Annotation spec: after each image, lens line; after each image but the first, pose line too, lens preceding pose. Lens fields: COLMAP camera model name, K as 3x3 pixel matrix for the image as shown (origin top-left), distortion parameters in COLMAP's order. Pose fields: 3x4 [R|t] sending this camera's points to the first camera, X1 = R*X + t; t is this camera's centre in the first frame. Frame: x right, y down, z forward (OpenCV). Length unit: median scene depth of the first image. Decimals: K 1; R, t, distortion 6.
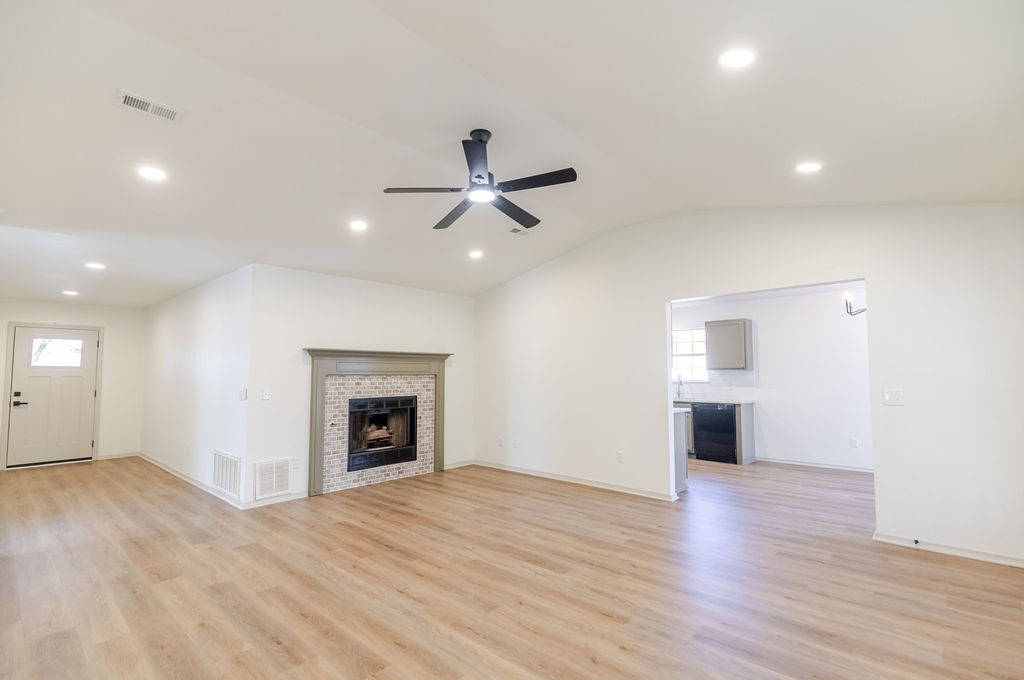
lens RADIAL K [[480.6, 0, 518.1], [0, 480.6, 342.3], [0, 0, 1]] dist [0.010189, -0.000579]
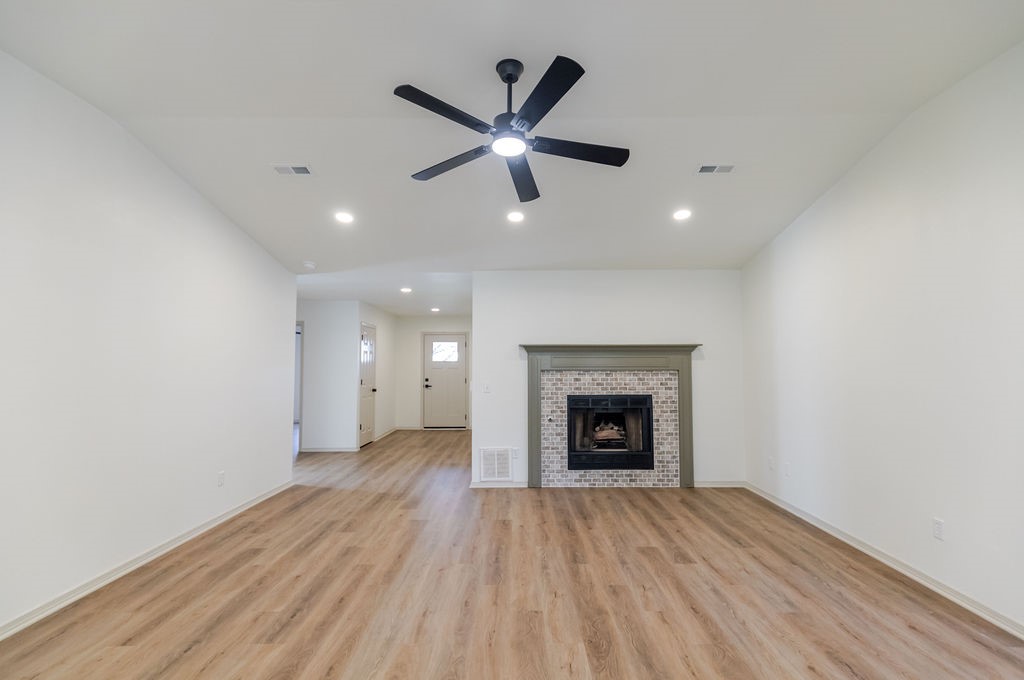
lens RADIAL K [[472.5, 0, 508.4], [0, 472.5, 344.1], [0, 0, 1]] dist [0.010614, -0.001359]
pose [[0.662159, -0.031252, -0.748711, 0.302376], [0.049933, 0.998750, 0.002472, 0.007312], [0.747698, -0.039022, 0.662892, 0.299641]]
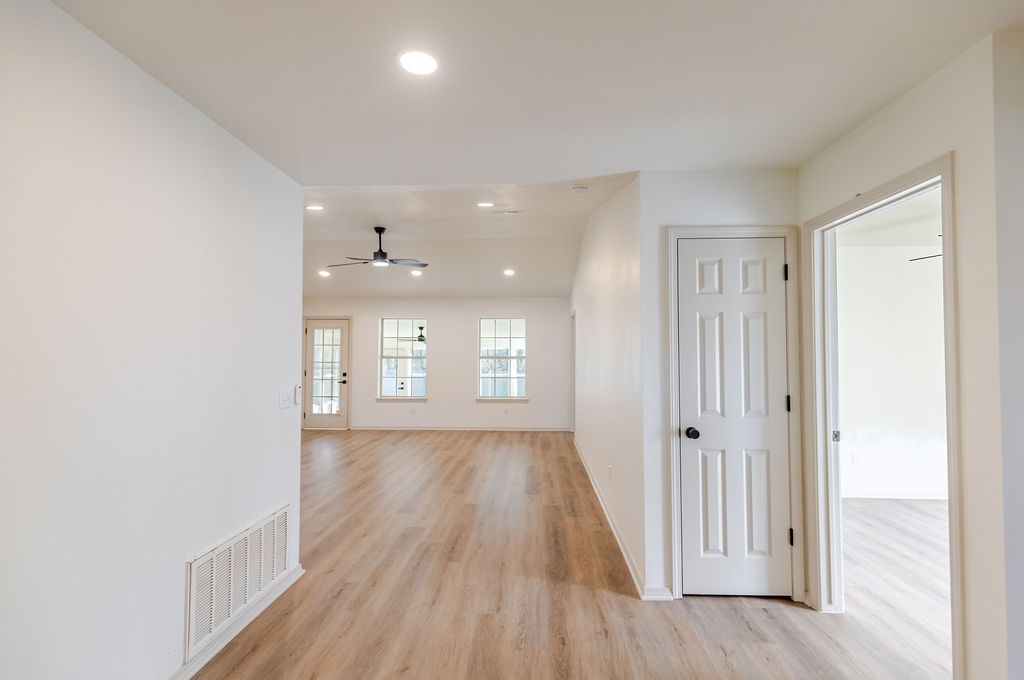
lens RADIAL K [[472.1, 0, 509.2], [0, 472.1, 344.5], [0, 0, 1]] dist [0.008409, -0.000517]
pose [[-0.631530, 0.024485, 0.774964, -1.110334], [-0.046368, 0.996520, -0.069271, 0.064444], [-0.773963, -0.079680, -0.628197, 1.077074]]
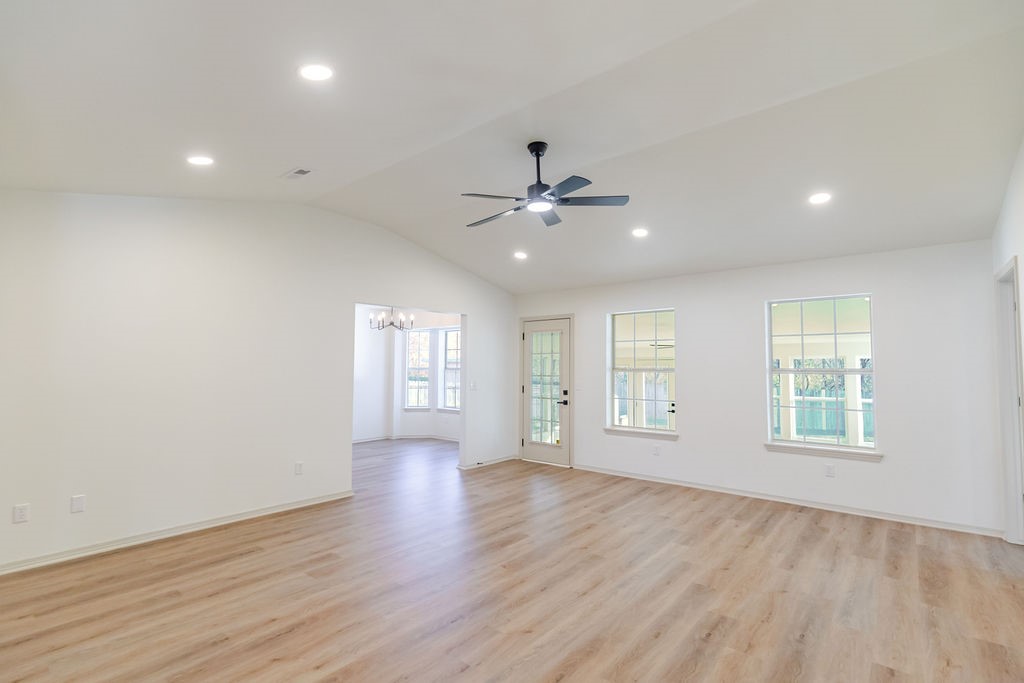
lens RADIAL K [[472.5, 0, 508.4], [0, 472.5, 345.6], [0, 0, 1]] dist [0.010614, -0.001359]
pose [[-0.045048, 0.053069, 0.997574, -0.685729], [-0.068849, 0.996049, -0.056097, 0.038635], [-0.996610, -0.071209, -0.041216, 0.679525]]
